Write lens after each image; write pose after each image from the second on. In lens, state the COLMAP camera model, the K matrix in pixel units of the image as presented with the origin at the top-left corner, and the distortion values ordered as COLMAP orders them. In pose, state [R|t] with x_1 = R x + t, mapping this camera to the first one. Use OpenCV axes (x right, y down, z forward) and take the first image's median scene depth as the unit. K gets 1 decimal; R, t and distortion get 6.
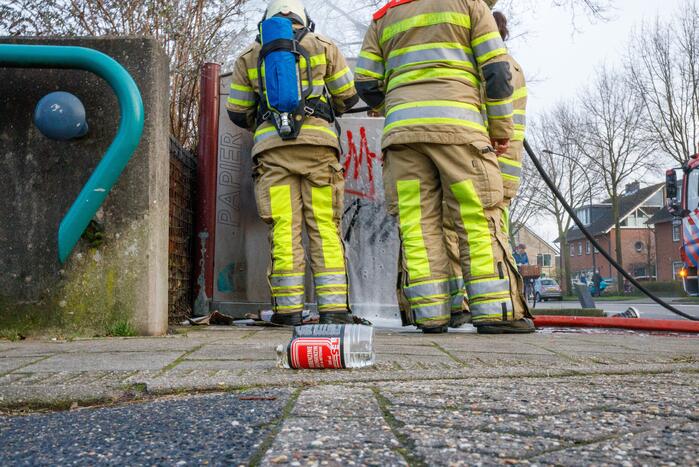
lens RADIAL K [[810.0, 0, 344.3], [0, 810.0, 228.4], [0, 0, 1]] dist [0.064773, 0.000000]
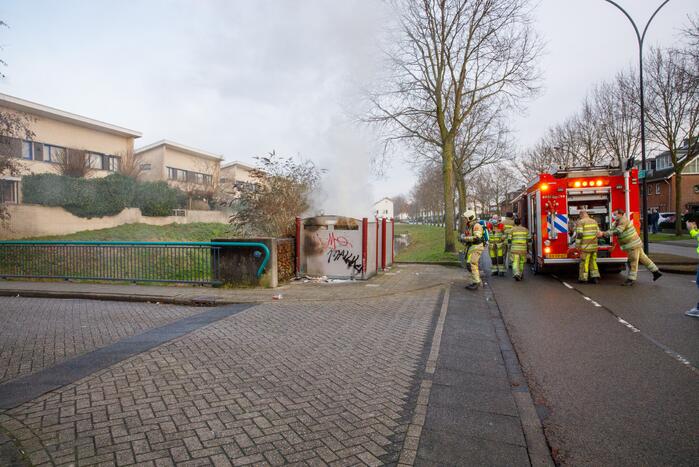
lens RADIAL K [[477.3, 0, 350.6], [0, 477.3, 233.3], [0, 0, 1]] dist [-0.095947, 0.076984]
pose [[0.967526, -0.000268, -0.252772, 1.222925], [0.029586, 0.993246, 0.112190, -0.658088], [0.251034, -0.116025, 0.960999, -2.231723]]
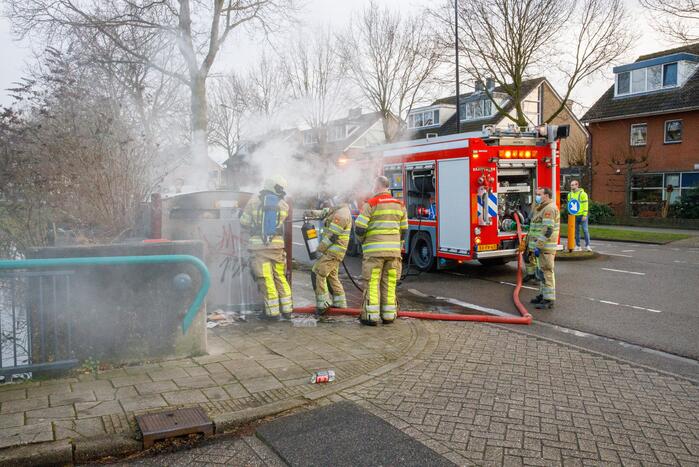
lens RADIAL K [[604.1, 0, 351.6], [0, 604.1, 232.5], [0, 0, 1]] dist [-0.047679, 0.043376]
pose [[0.887598, -0.027462, 0.459800, -0.718185], [-0.042116, 0.989201, 0.140381, -0.569400], [-0.458690, -0.143967, 0.876856, -0.929161]]
